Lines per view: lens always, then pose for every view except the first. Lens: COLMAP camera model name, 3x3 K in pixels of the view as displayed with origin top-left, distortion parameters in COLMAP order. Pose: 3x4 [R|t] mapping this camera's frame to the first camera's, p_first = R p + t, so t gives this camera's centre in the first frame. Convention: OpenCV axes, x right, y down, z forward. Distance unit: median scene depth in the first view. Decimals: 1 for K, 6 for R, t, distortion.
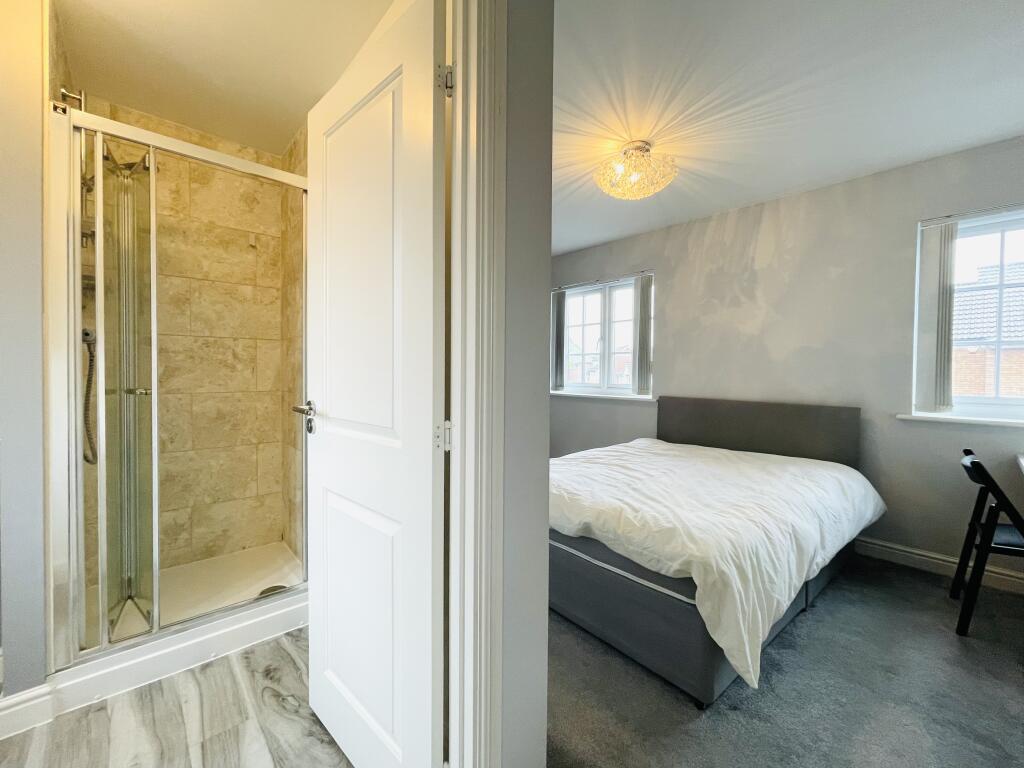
lens RADIAL K [[413.6, 0, 512.0], [0, 413.6, 384.0], [0, 0, 1]] dist [-0.000950, 0.000264]
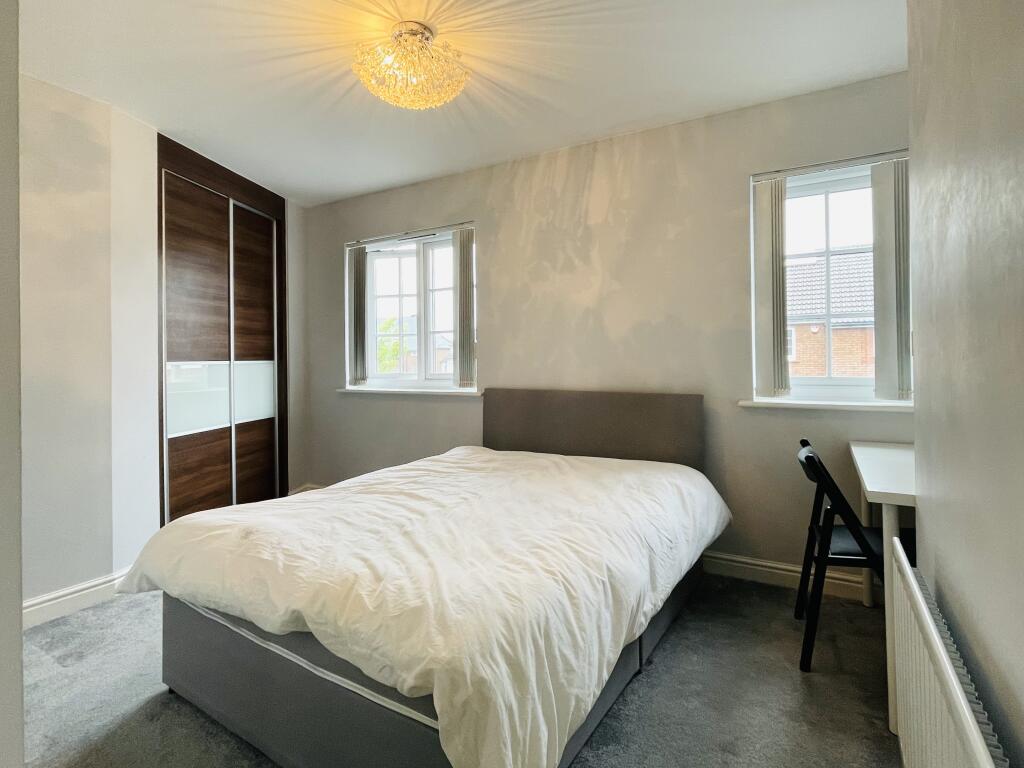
lens RADIAL K [[507.5, 0, 510.5], [0, 507.5, 362.9], [0, 0, 1]] dist [-0.001138, -0.000559]
pose [[0.955832, -0.019660, 0.293256, 0.160056], [0.027107, 0.999404, -0.021351, 0.004479], [-0.292662, 0.028357, 0.955795, 0.125539]]
